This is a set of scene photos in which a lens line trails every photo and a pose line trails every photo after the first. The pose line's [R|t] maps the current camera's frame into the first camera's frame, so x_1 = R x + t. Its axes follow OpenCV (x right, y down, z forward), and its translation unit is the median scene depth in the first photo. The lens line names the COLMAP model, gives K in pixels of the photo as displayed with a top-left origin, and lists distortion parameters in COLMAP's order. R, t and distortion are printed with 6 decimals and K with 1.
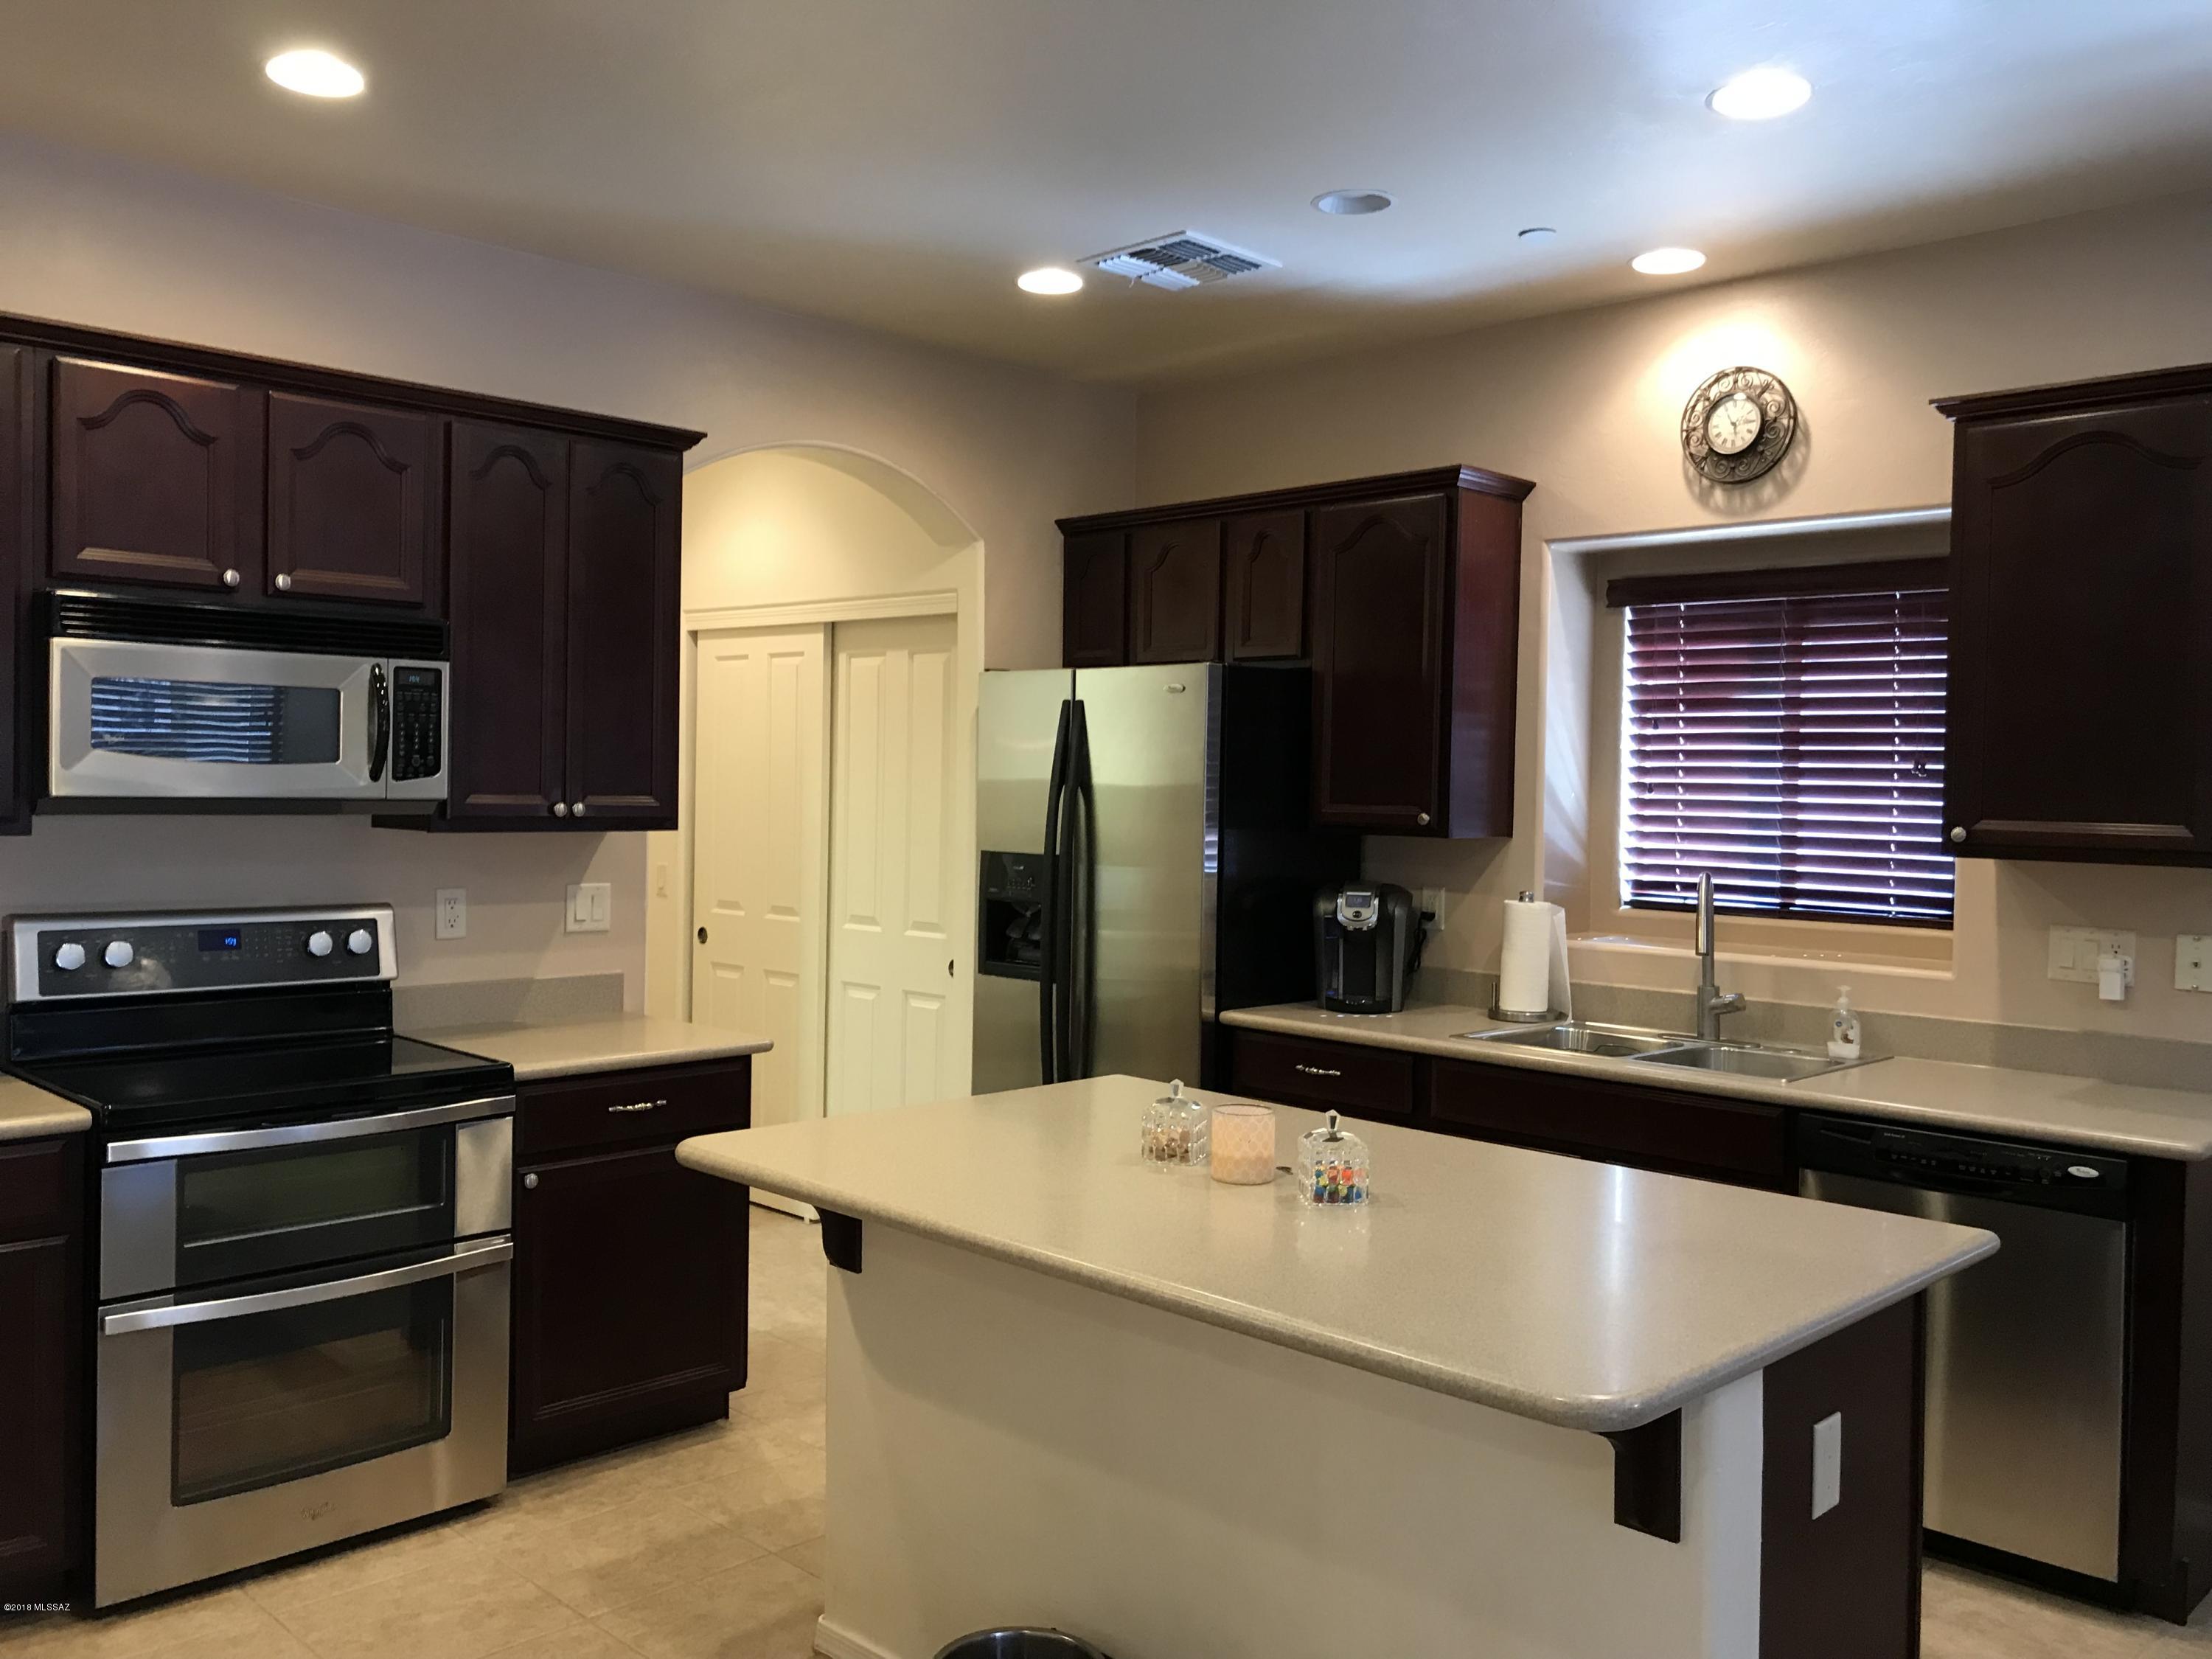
lens RADIAL K [[1804.1, 0, 1083.6], [0, 1804.1, 817.0], [0, 0, 1]] dist [0.062259, -0.154666]
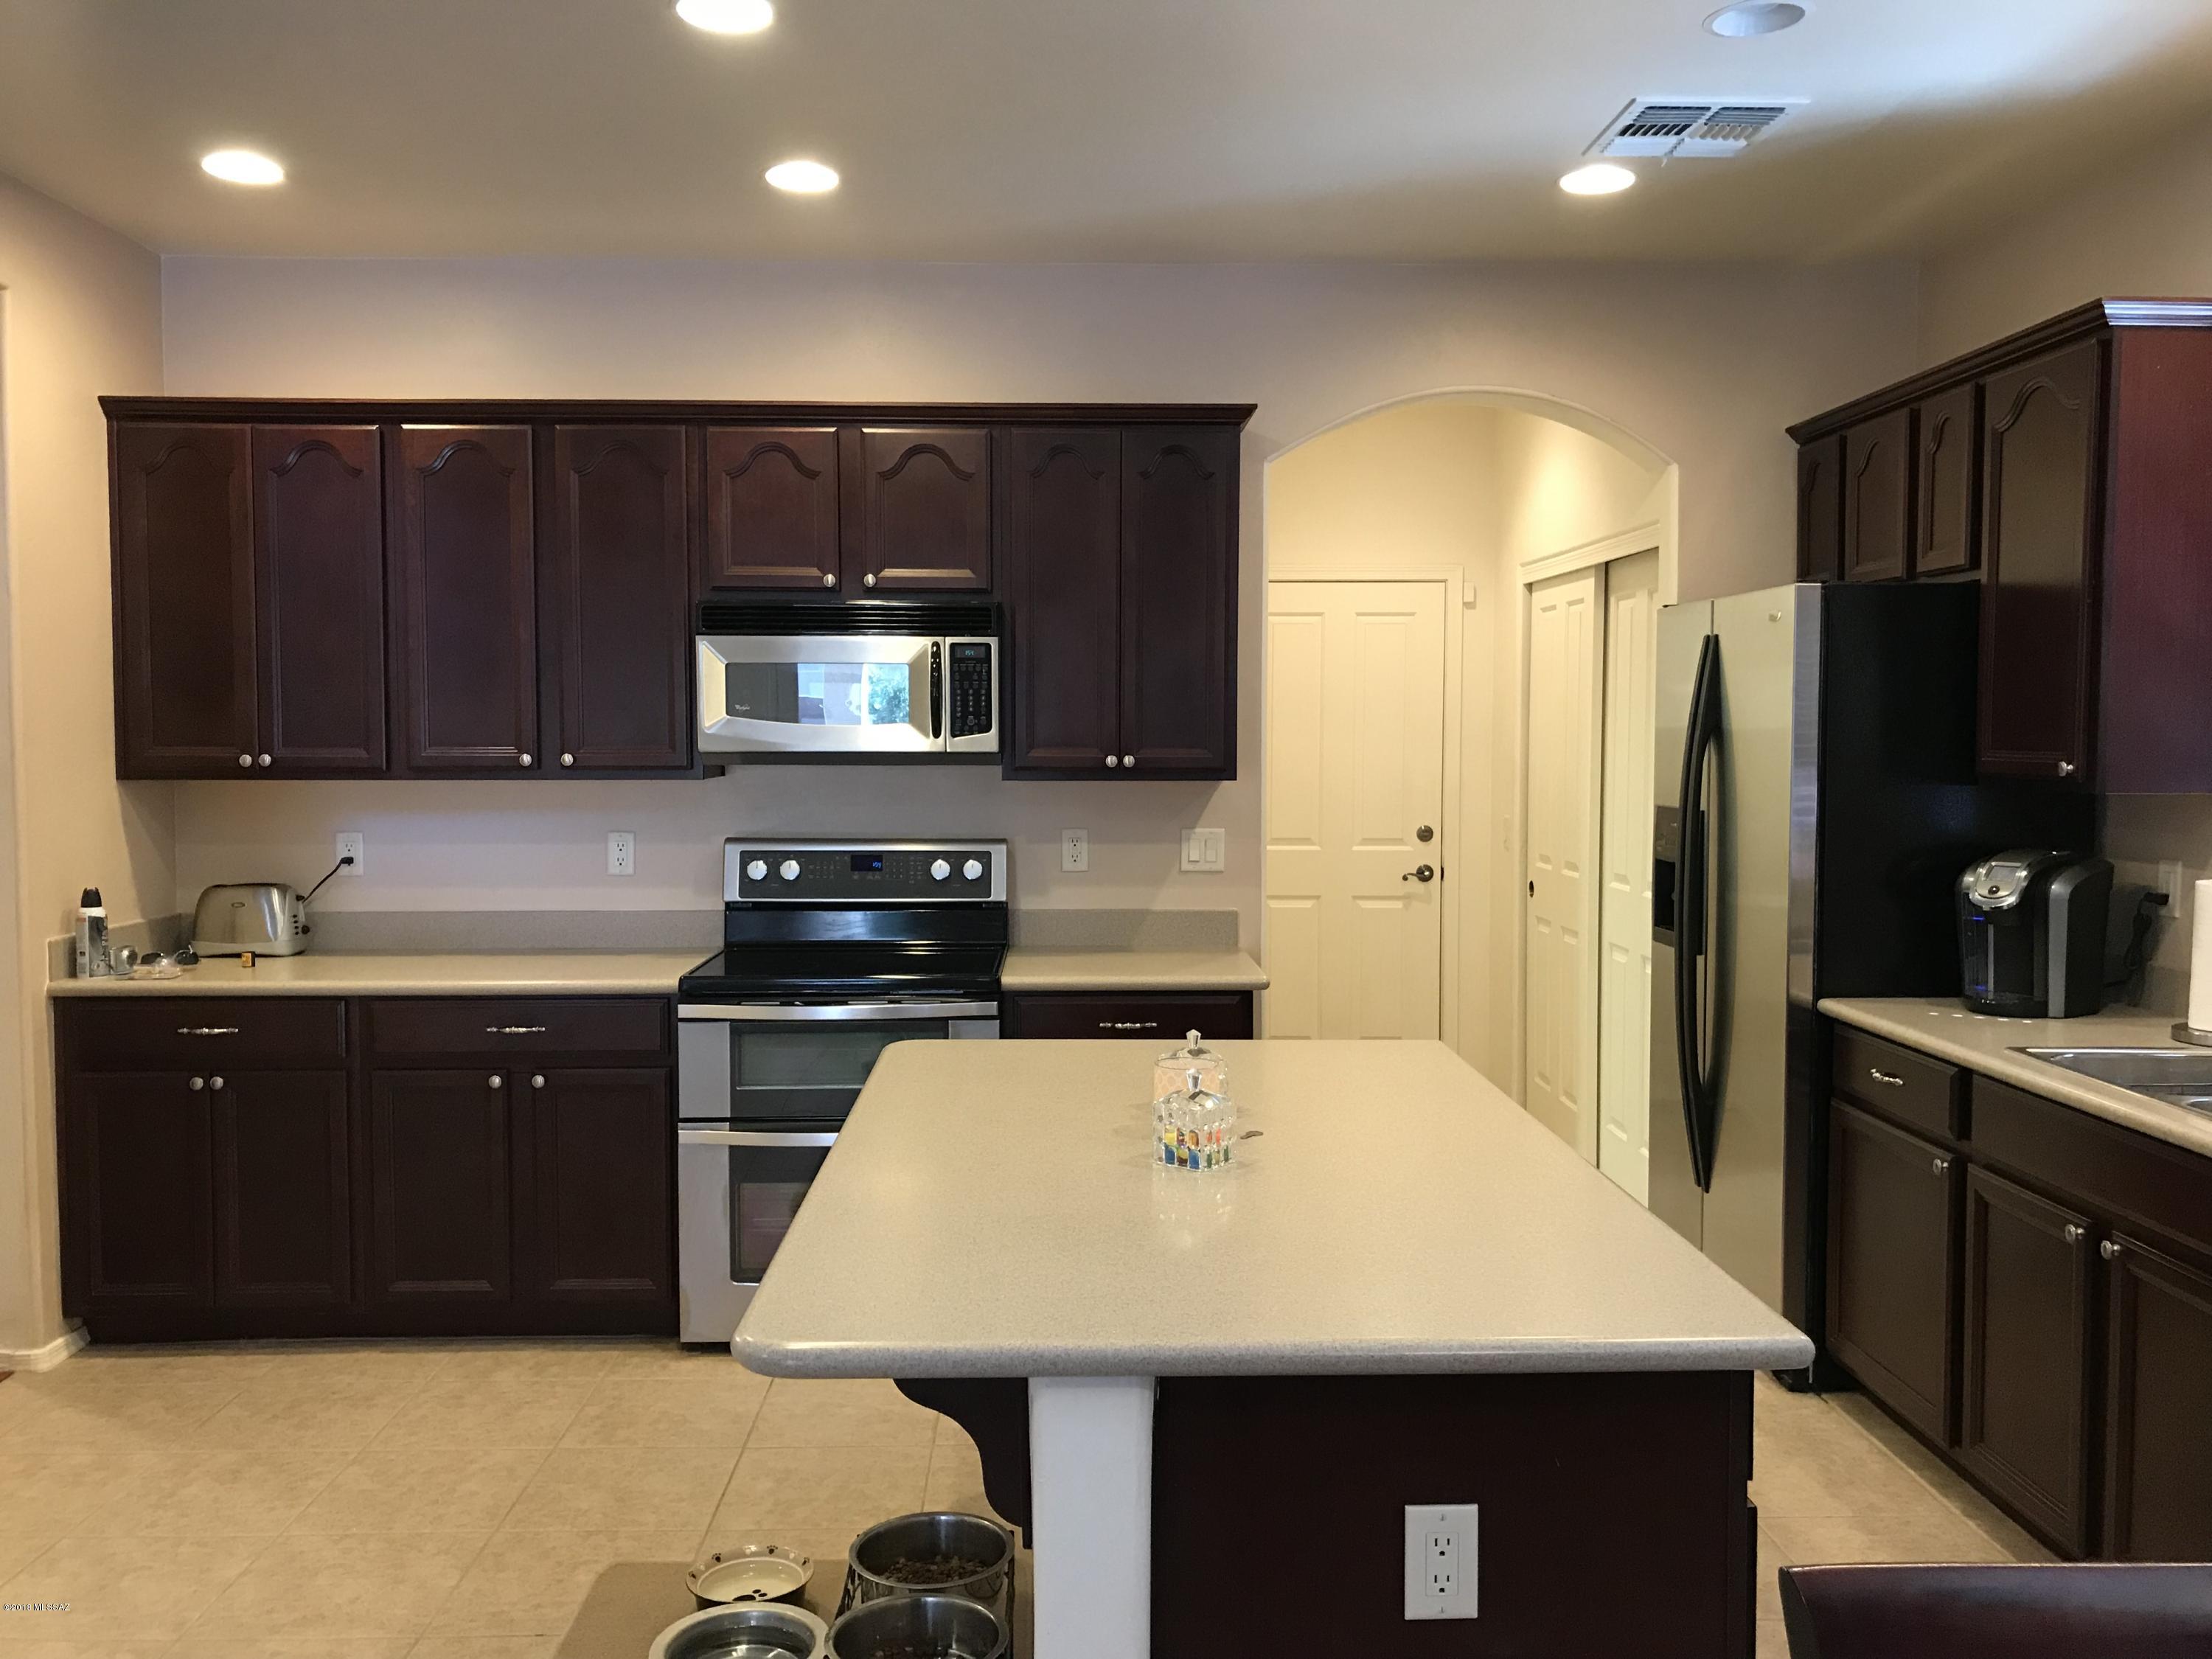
lens RADIAL K [[1808.2, 0, 1095.4], [0, 1808.2, 819.7], [0, 0, 1]] dist [0.083180, -0.154966]
pose [[0.717944, 0.019156, -0.695837, 0.491735], [-0.001008, 0.999649, 0.026479, 0.002619], [0.696100, -0.018309, 0.717711, 0.178015]]
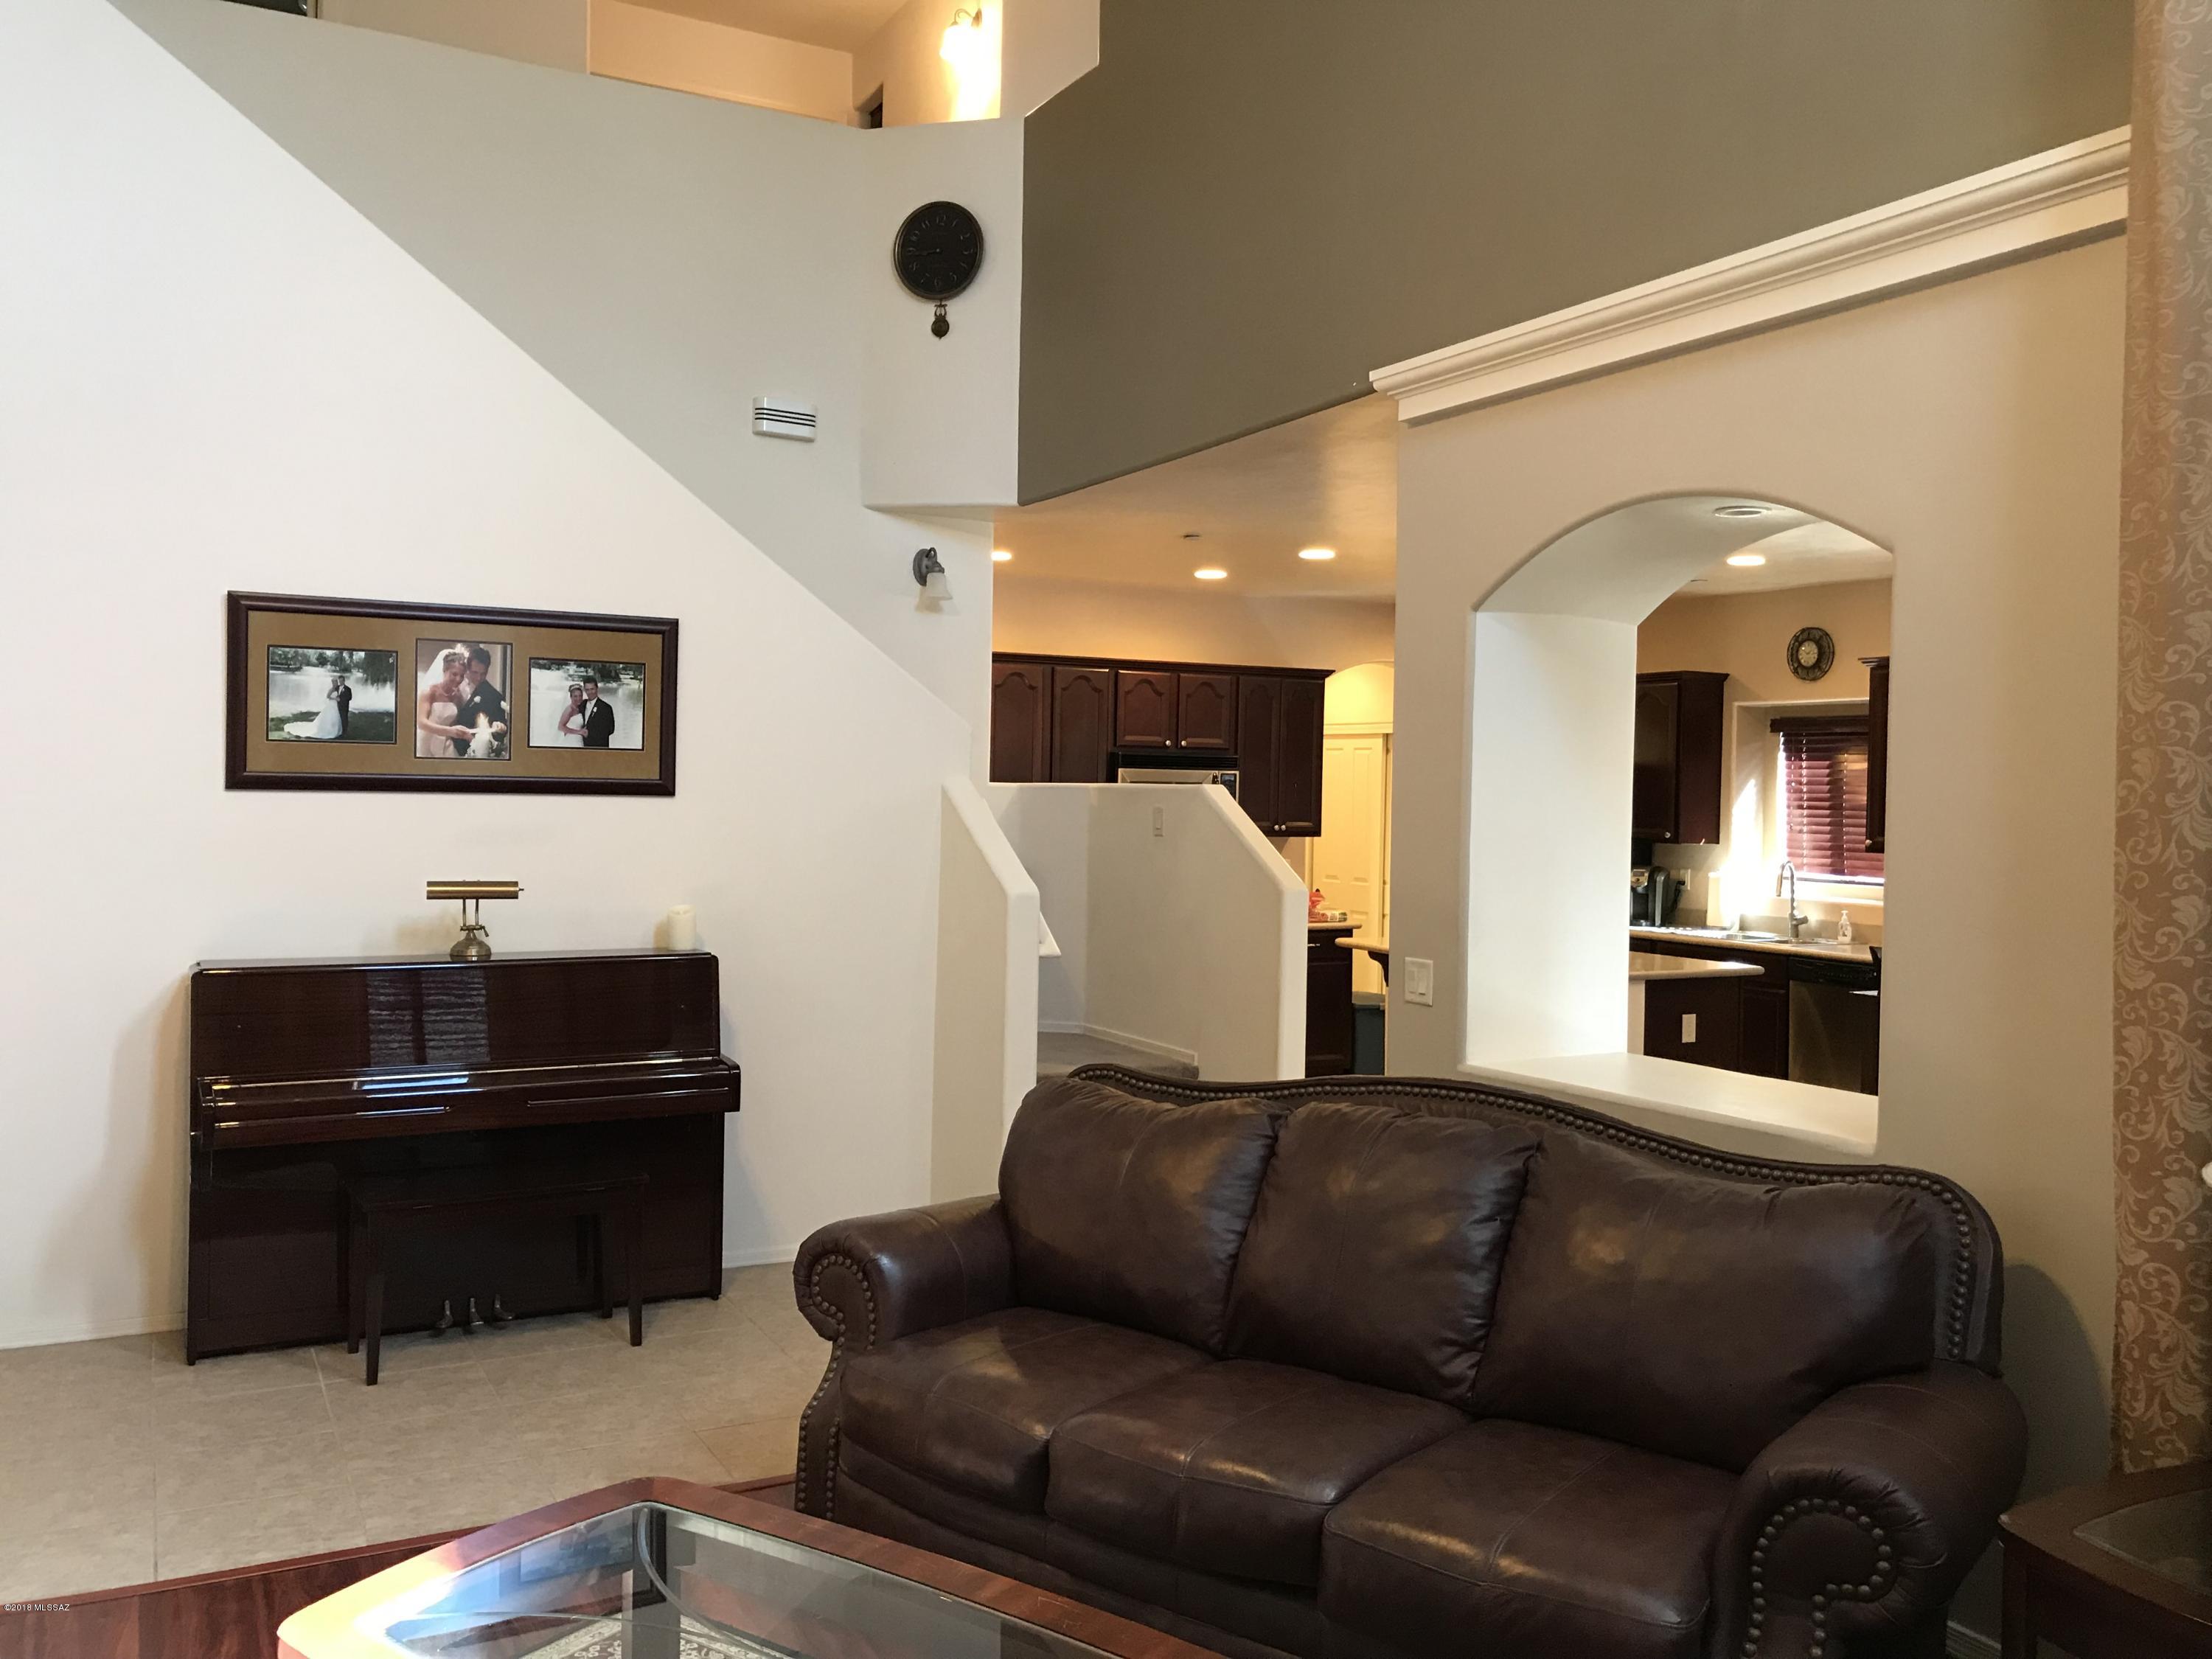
lens RADIAL K [[1780.8, 0, 1106.0], [0, 1780.8, 829.5], [0, 0, 1]] dist [-0.002896, -0.031134]
pose [[0.951724, 0.006804, -0.306881, 0.230142], [-0.006566, 0.999977, 0.001806, -0.005060], [0.306886, 0.000296, 0.951746, -1.368144]]
